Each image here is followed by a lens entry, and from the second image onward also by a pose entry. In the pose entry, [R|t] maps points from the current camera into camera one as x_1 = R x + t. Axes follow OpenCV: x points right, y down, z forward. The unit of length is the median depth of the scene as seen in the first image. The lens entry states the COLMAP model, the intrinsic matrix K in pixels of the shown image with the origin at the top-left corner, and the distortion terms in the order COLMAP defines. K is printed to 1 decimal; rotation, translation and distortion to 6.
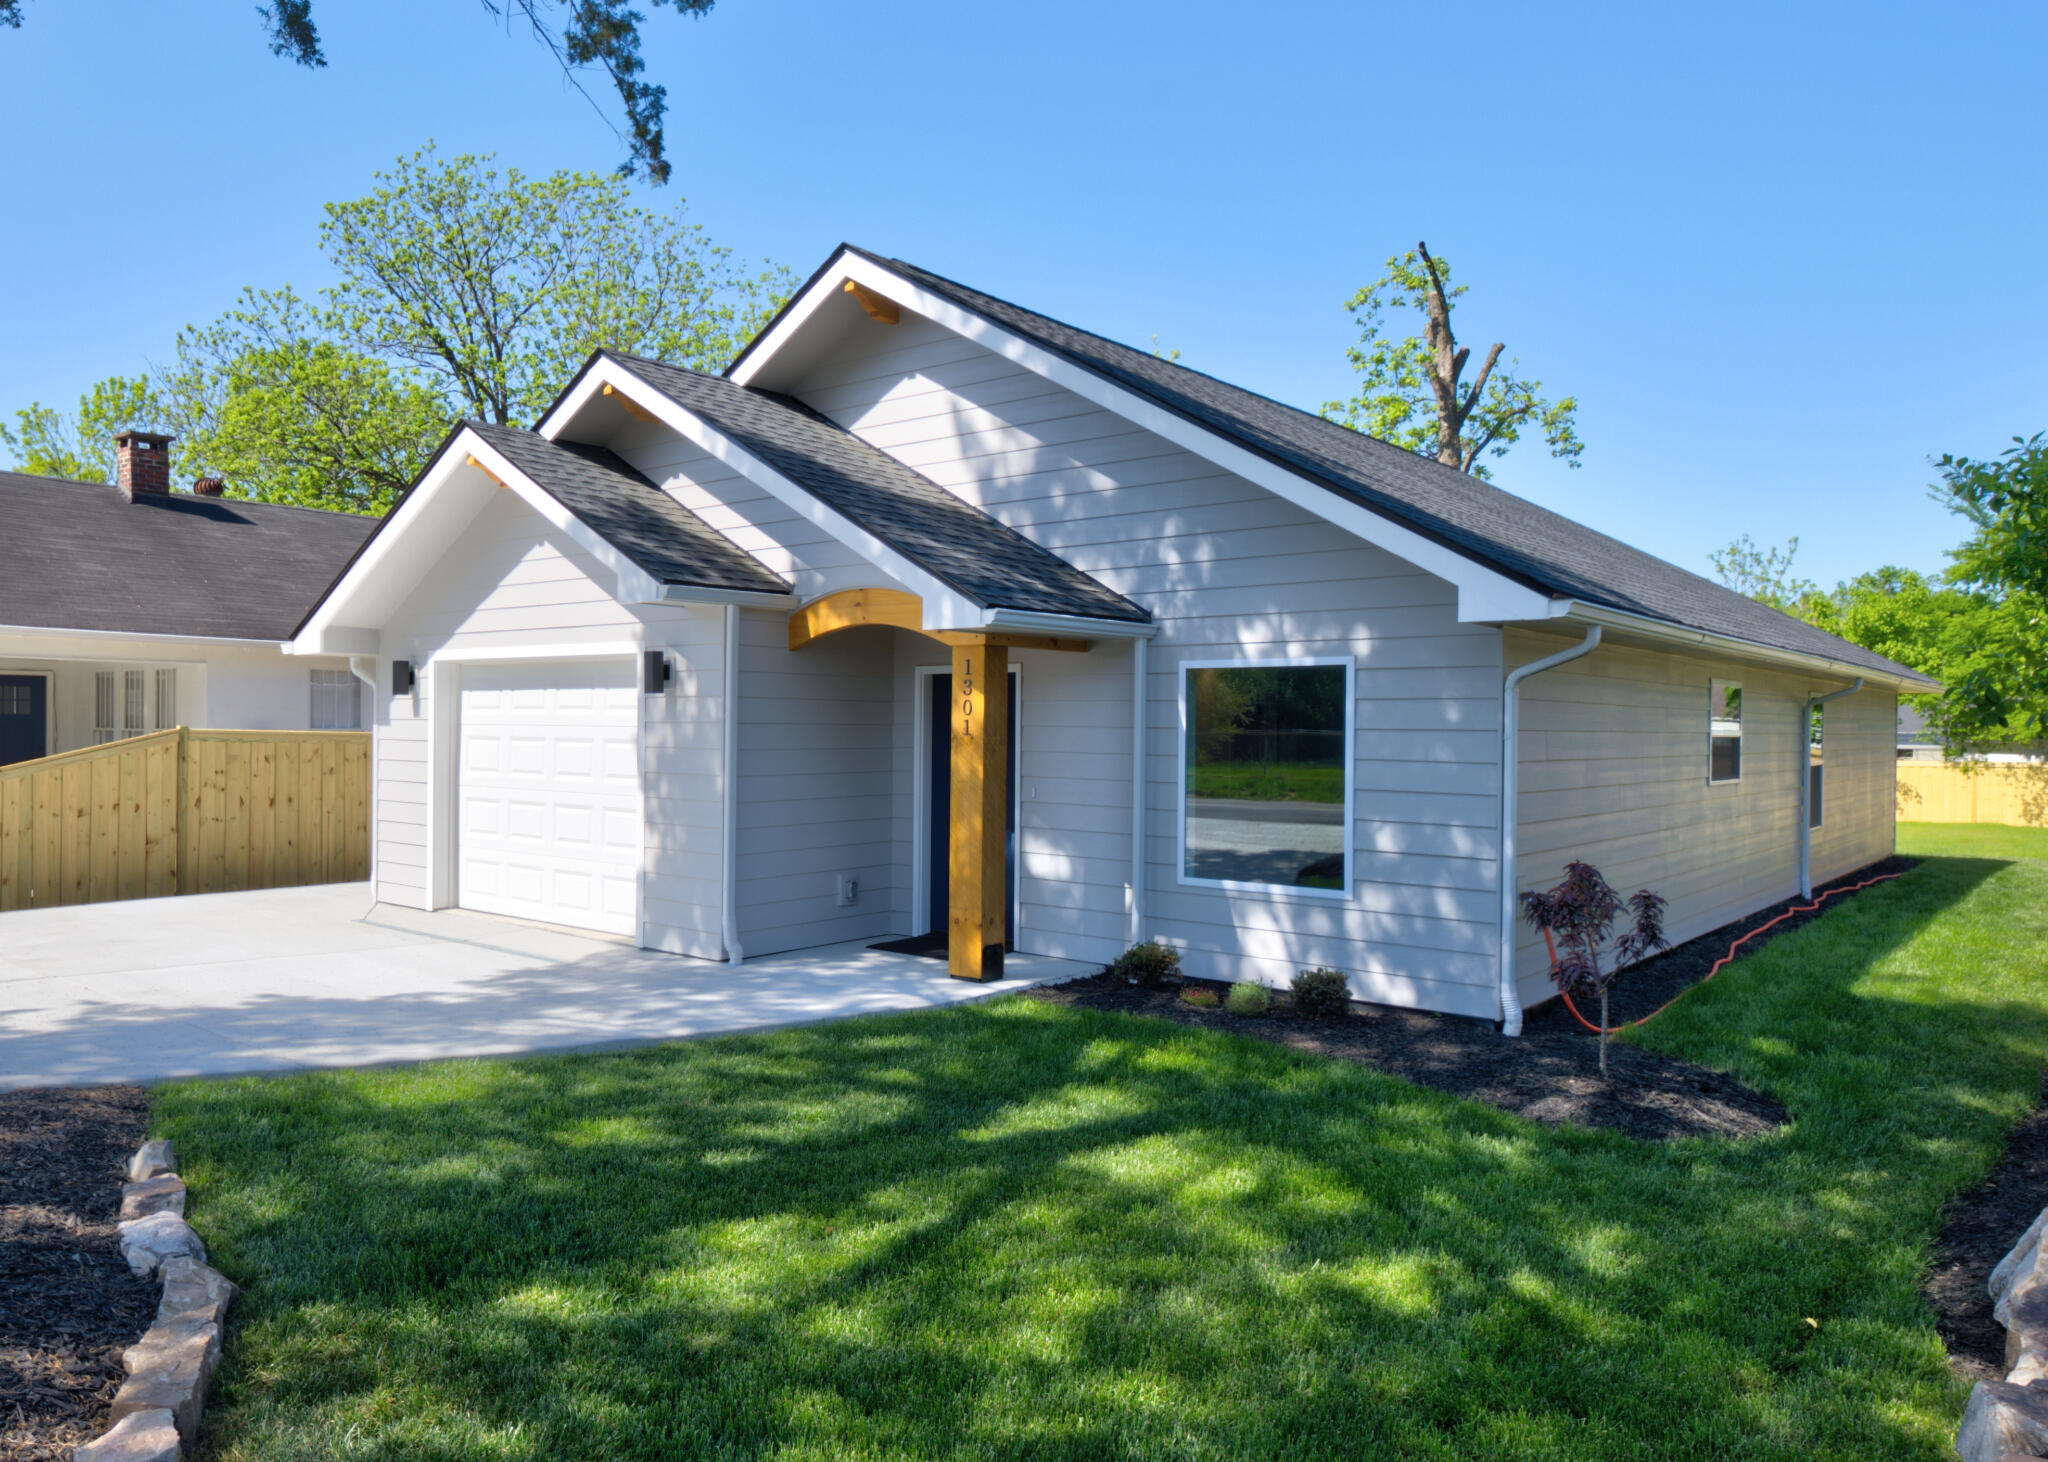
lens RADIAL K [[1453.6, 0, 912.6], [0, 1453.6, 745.4], [0, 0, 1]] dist [0.002042, 0.000420]
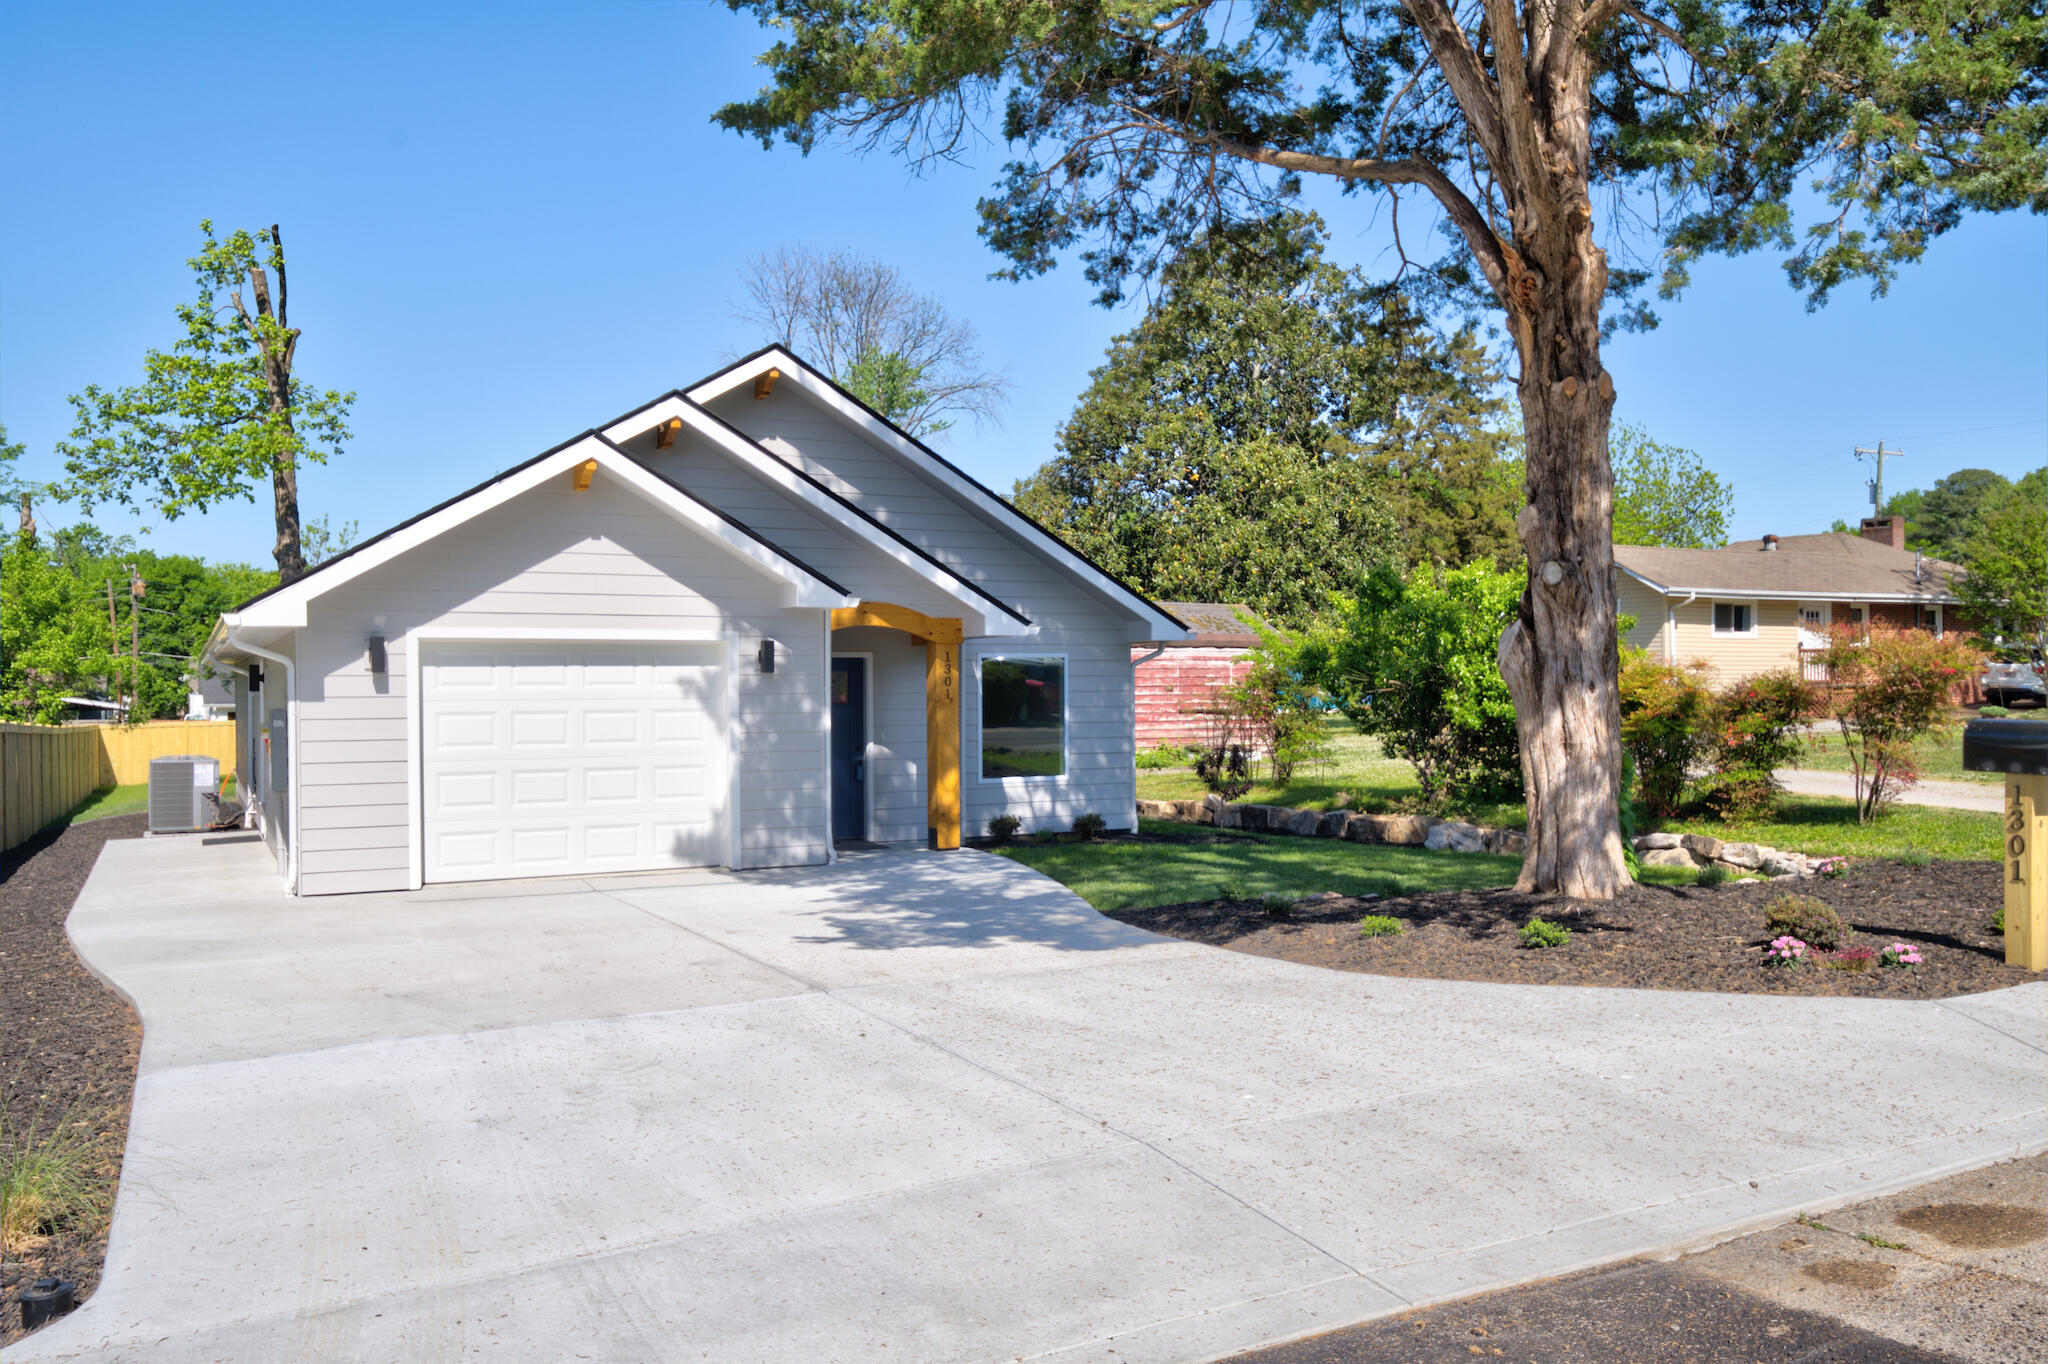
lens RADIAL K [[1602.1, 0, 1037.7], [0, 1602.1, 683.0], [0, 0, 1]] dist [0.030889, -0.025602]
pose [[0.335851, -0.011937, 0.941840, -1.241532], [0.023294, 0.999719, 0.004364, -0.021393], [-0.941627, 0.020474, 0.336034, 0.229342]]
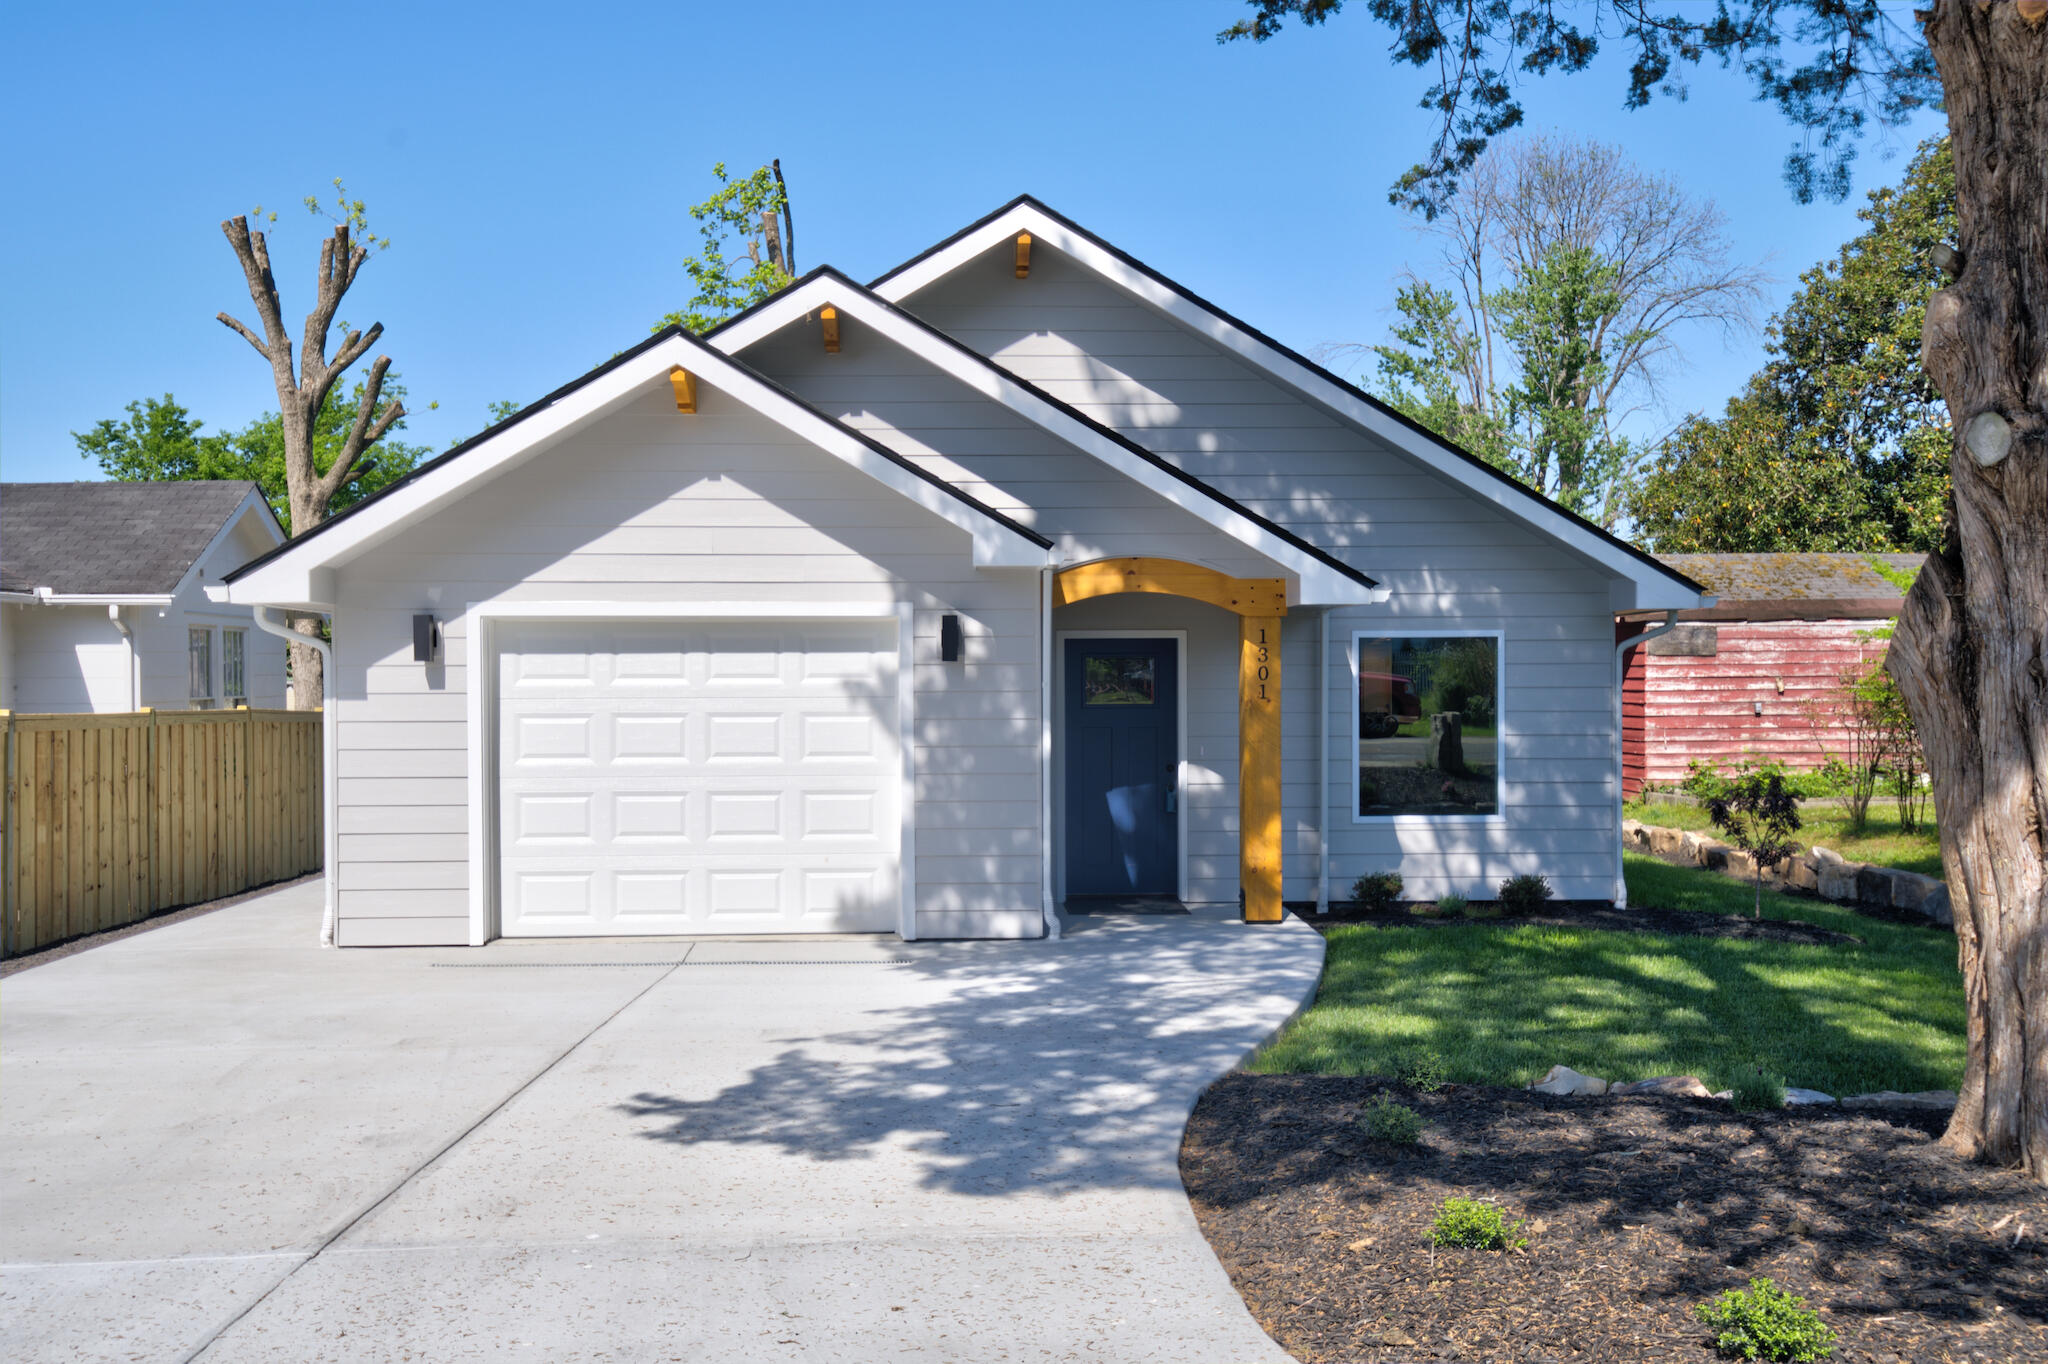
lens RADIAL K [[1830.6, 0, 1025.9], [0, 1830.6, 679.6], [0, 0, 1]] dist [0.017368, 0.029353]
pose [[0.702264, -0.016705, 0.711720, -0.822291], [0.021505, 0.999766, 0.002246, -0.020376], [-0.711592, 0.013728, 0.702459, 0.121863]]
